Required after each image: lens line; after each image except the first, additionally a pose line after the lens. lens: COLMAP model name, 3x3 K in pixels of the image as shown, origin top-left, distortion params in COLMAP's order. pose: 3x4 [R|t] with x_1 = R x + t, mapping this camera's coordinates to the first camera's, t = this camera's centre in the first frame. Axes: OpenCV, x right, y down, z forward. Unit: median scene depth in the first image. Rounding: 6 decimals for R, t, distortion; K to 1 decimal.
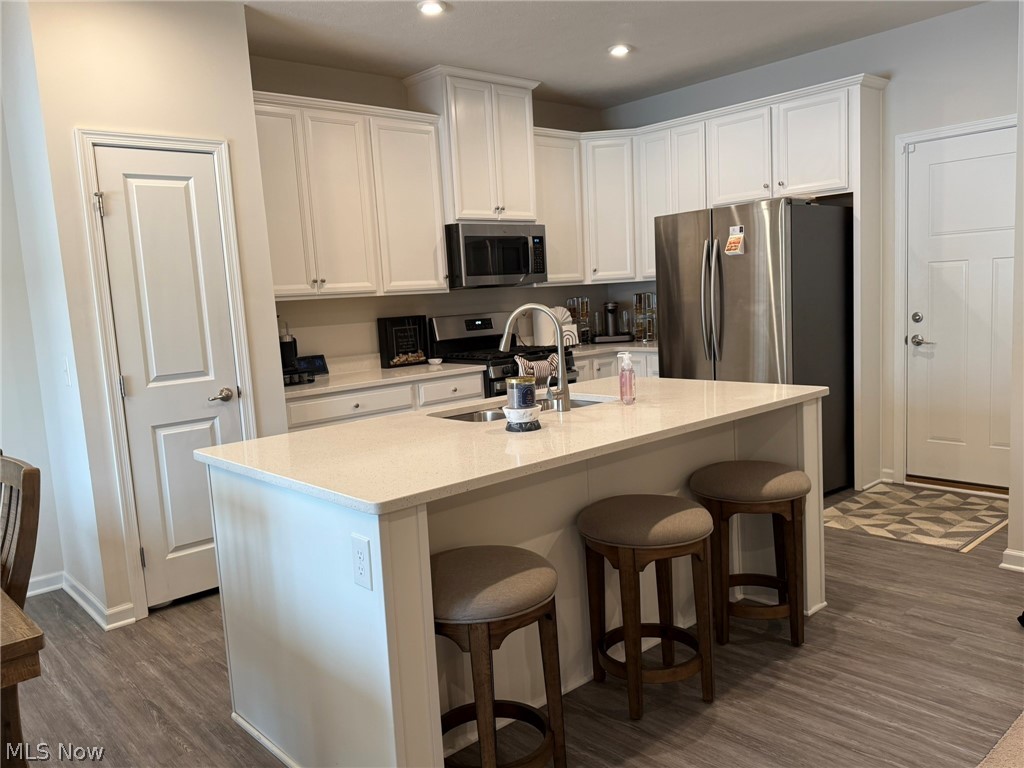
lens RADIAL K [[792.1, 0, 510.9], [0, 792.1, 388.1], [0, 0, 1]] dist [0.035098, -0.000263]
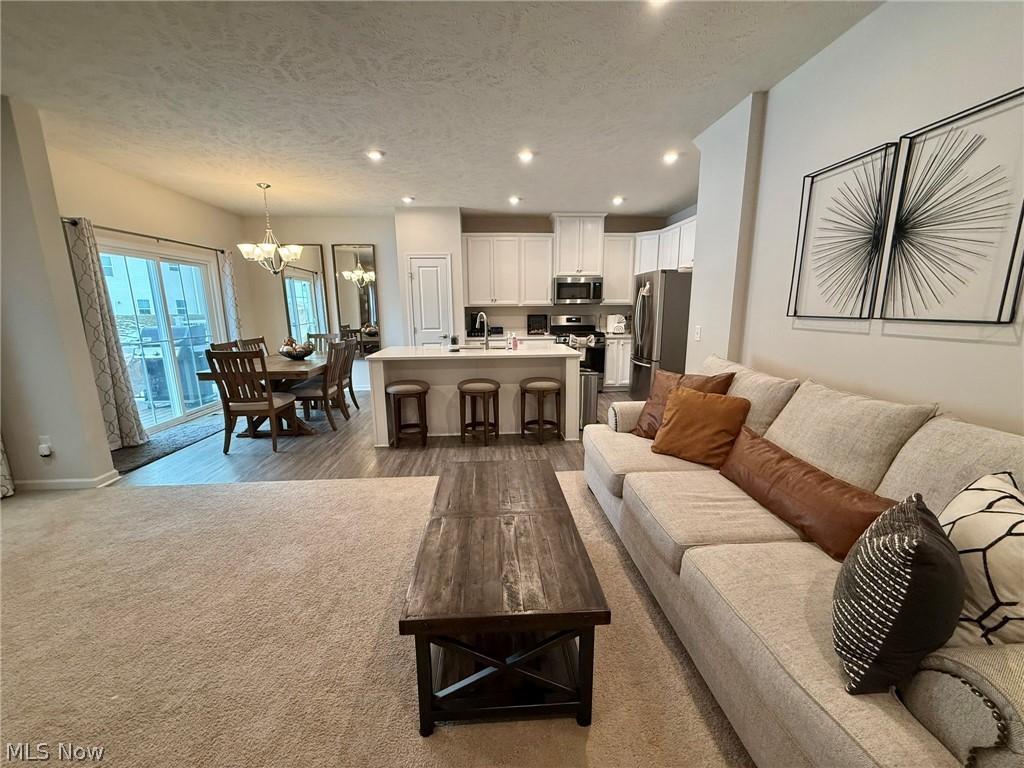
lens RADIAL K [[408.5, 0, 513.3], [0, 408.5, 385.1], [0, 0, 1]] dist [-0.000359, -0.000012]
pose [[0.790913, 0.163395, -0.589710, 0.616800], [-0.110479, 0.985984, 0.125019, -0.023932], [0.601872, -0.033728, 0.797880, -0.093442]]
